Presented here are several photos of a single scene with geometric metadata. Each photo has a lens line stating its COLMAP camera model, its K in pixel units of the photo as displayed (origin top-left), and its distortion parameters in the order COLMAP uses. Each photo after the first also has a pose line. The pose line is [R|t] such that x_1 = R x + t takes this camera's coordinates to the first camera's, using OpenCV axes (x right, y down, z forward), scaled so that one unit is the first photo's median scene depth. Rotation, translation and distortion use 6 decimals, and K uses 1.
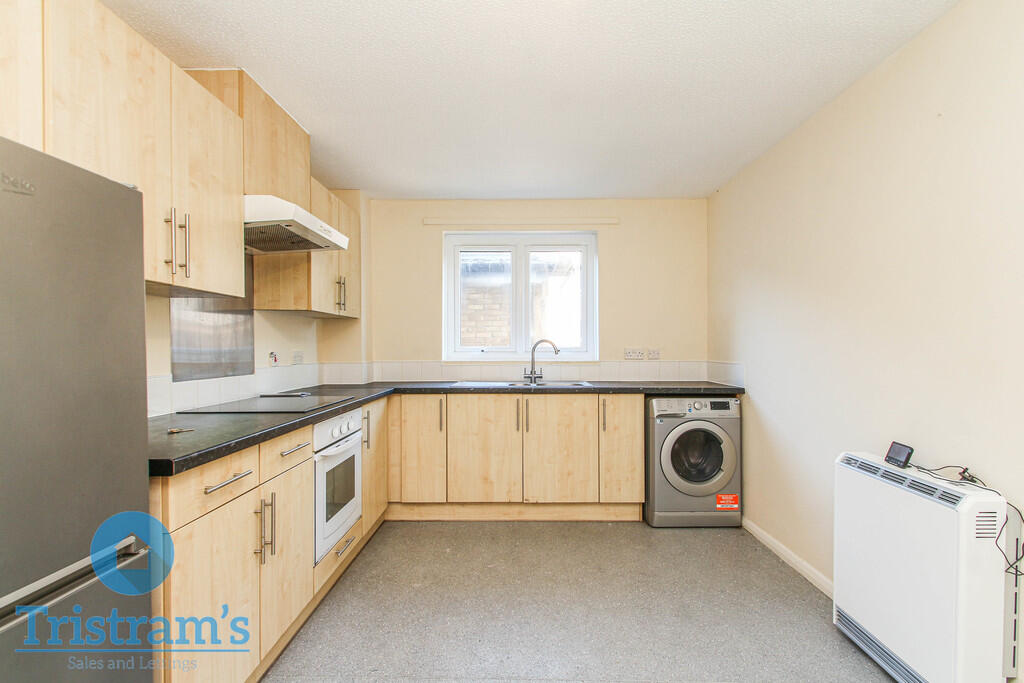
lens RADIAL K [[471.2, 0, 515.3], [0, 471.2, 349.5], [0, 0, 1]] dist [0.000036, -0.000013]
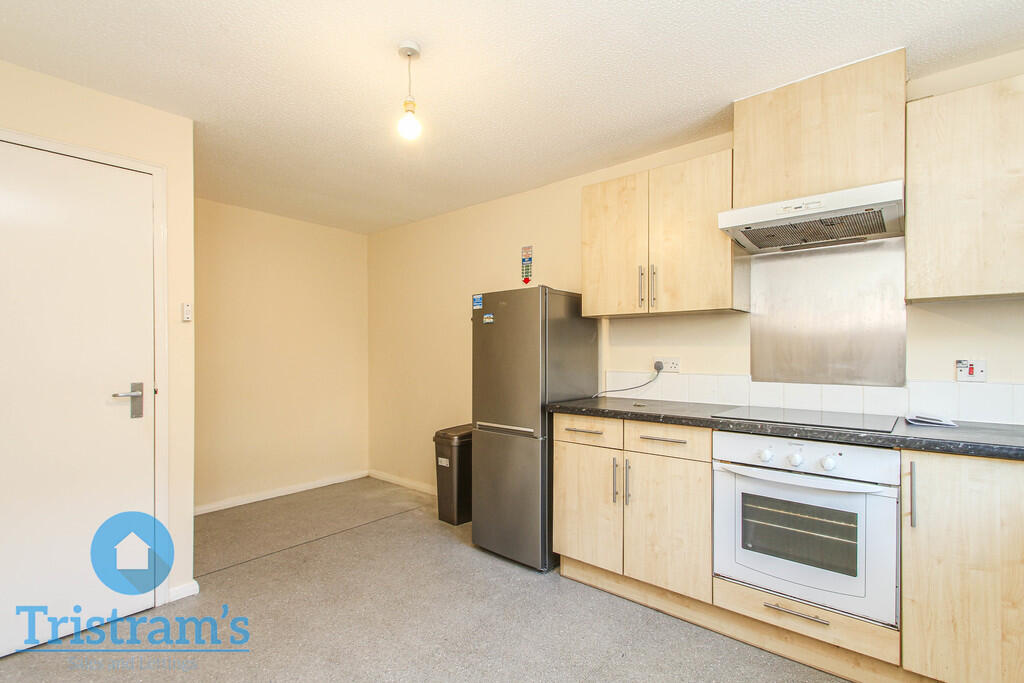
lens RADIAL K [[471.2, 0, 515.3], [0, 471.2, 349.5], [0, 0, 1]] dist [0.000036, -0.000013]
pose [[-0.647326, 0.001819, -0.762211, 0.565351], [-0.001117, 0.999994, 0.003335, -0.015871], [0.762213, 0.003010, -0.647320, 1.262898]]
